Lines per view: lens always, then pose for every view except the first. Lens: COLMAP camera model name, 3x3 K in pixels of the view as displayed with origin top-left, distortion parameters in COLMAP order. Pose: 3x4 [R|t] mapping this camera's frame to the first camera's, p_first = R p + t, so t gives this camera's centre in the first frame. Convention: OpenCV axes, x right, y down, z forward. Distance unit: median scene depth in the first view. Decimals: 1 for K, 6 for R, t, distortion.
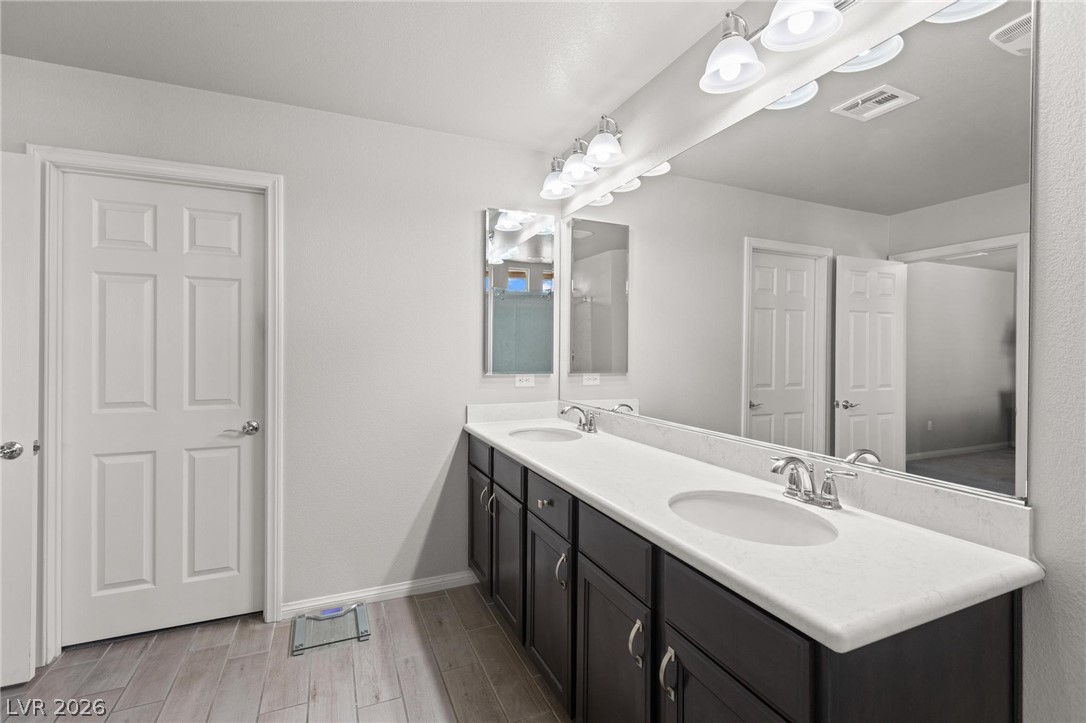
lens RADIAL K [[486.2, 0, 537.6], [0, 486.2, 355.6], [0, 0, 1]] dist [0.005317, 0.000042]
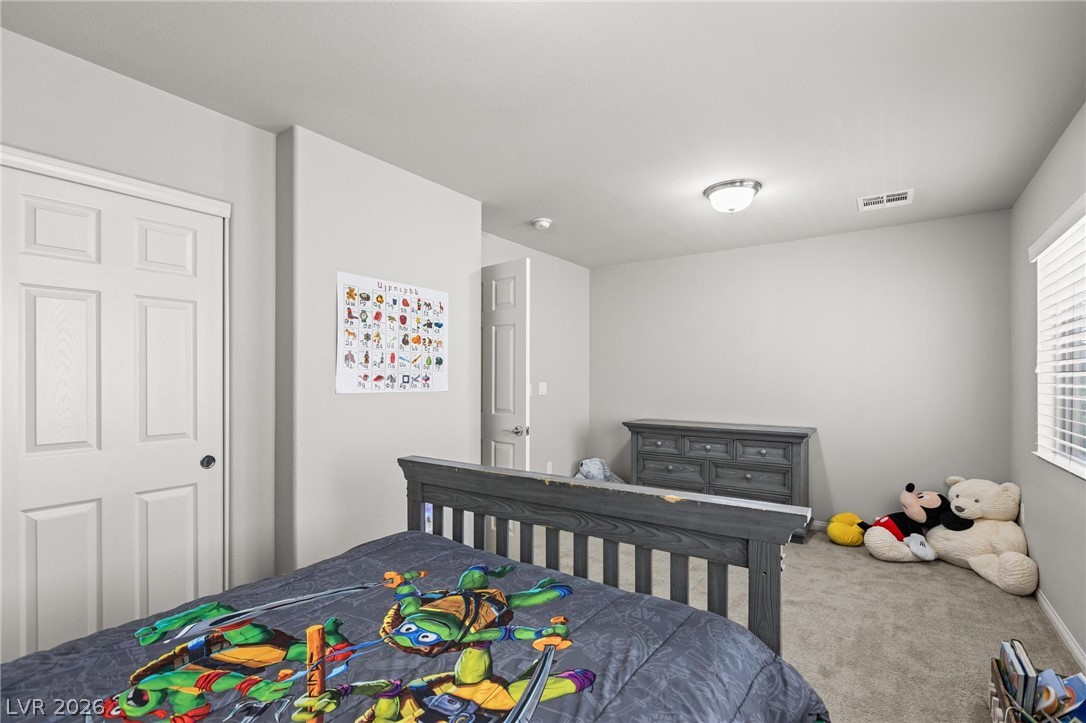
lens RADIAL K [[501.6, 0, 550.5], [0, 501.6, 372.5], [0, 0, 1]] dist [-0.002163, -0.000267]
pose [[0.851162, -0.004198, 0.524887, -0.574911], [0.016369, 0.999694, -0.018549, 0.005525], [-0.524648, 0.024380, 0.850970, -0.160838]]
